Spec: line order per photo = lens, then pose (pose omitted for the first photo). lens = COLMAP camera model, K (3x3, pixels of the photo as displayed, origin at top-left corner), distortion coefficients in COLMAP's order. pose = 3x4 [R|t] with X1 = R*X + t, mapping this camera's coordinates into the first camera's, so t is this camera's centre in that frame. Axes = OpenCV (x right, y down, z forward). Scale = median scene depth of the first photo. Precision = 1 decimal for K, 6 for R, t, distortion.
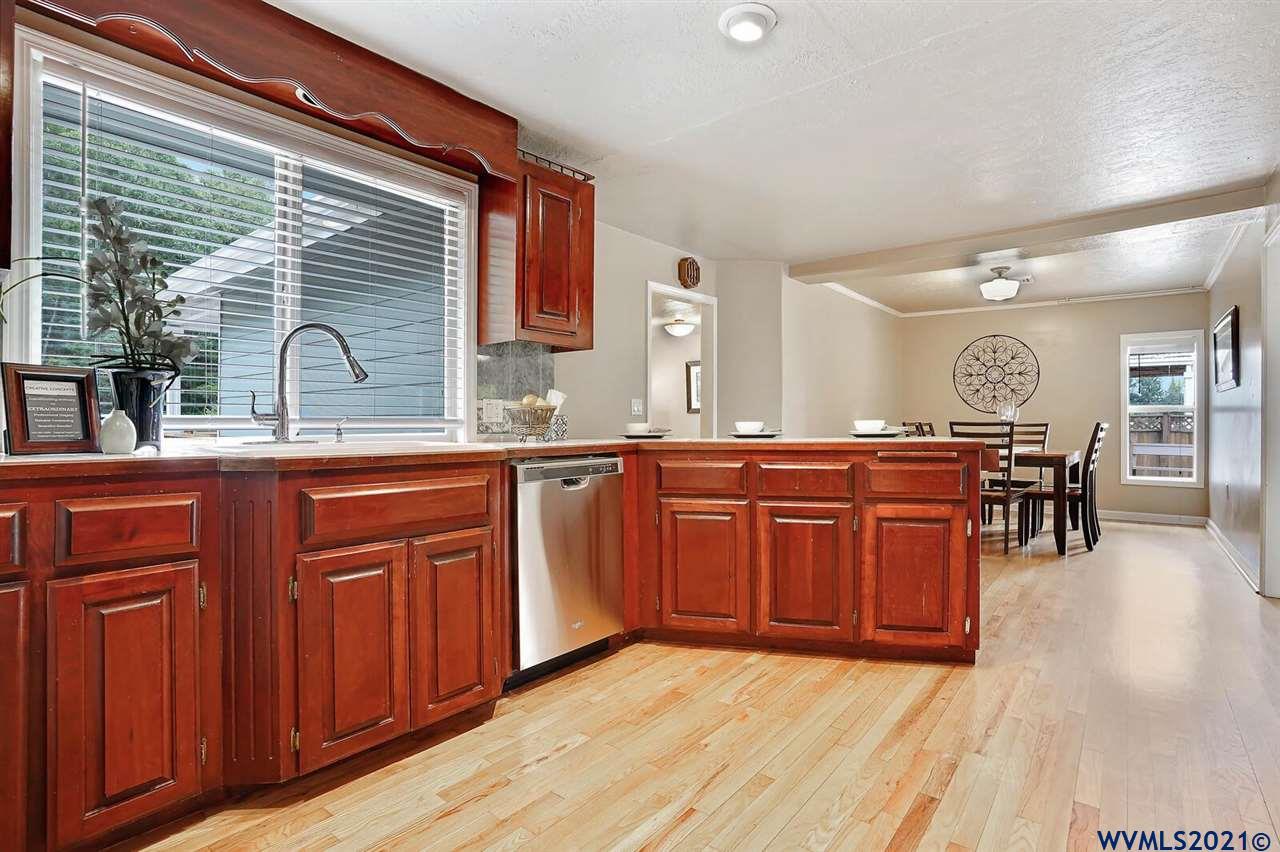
lens RADIAL K [[766.5, 0, 640.7], [0, 766.5, 424.8], [0, 0, 1]] dist [-0.003854, -0.000296]
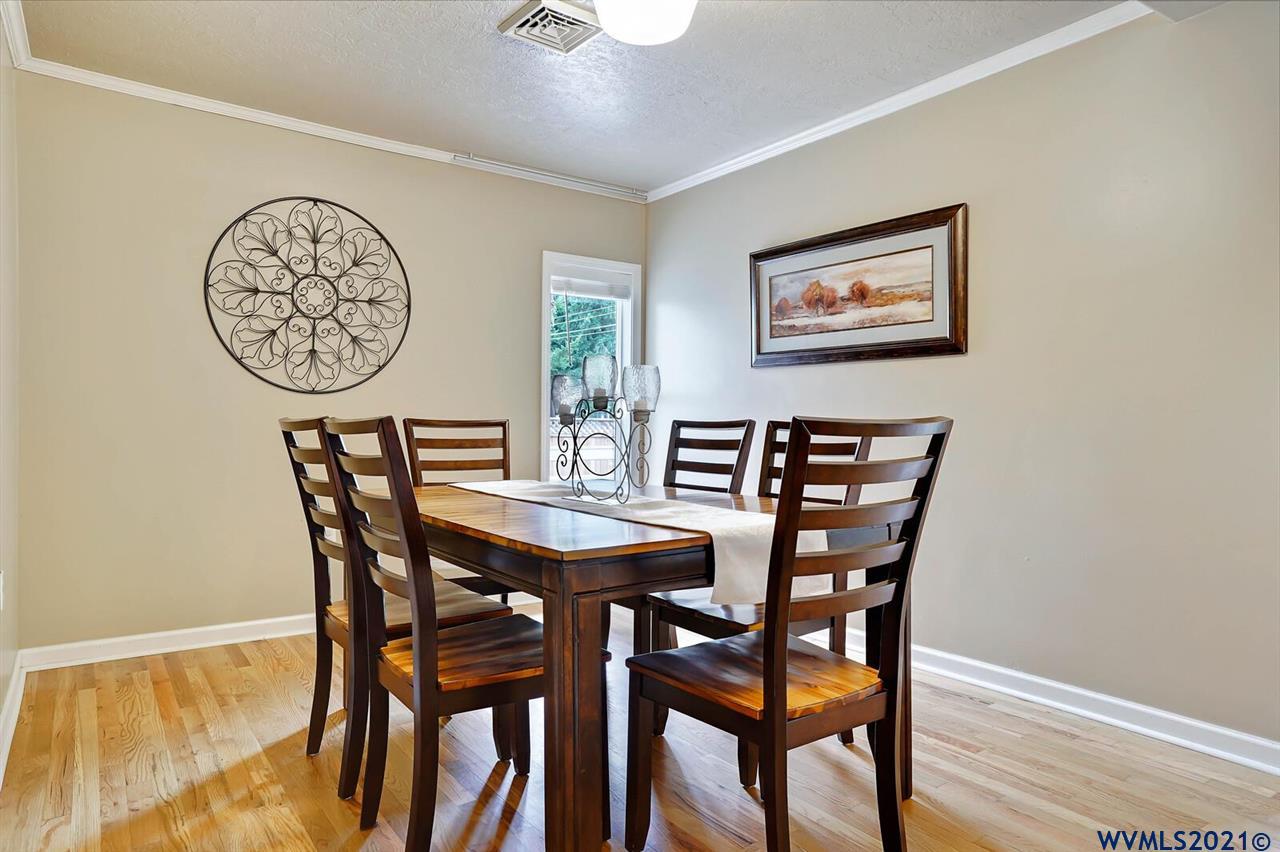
lens RADIAL K [[766.5, 0, 640.8], [0, 766.5, 421.5], [0, 0, 1]] dist [-0.003854, -0.000296]
pose [[0.357510, -0.000160, 0.933909, 0.150464], [-0.000895, 0.999999, 0.000514, -0.001022], [-0.933909, -0.001019, 0.357509, 0.702444]]
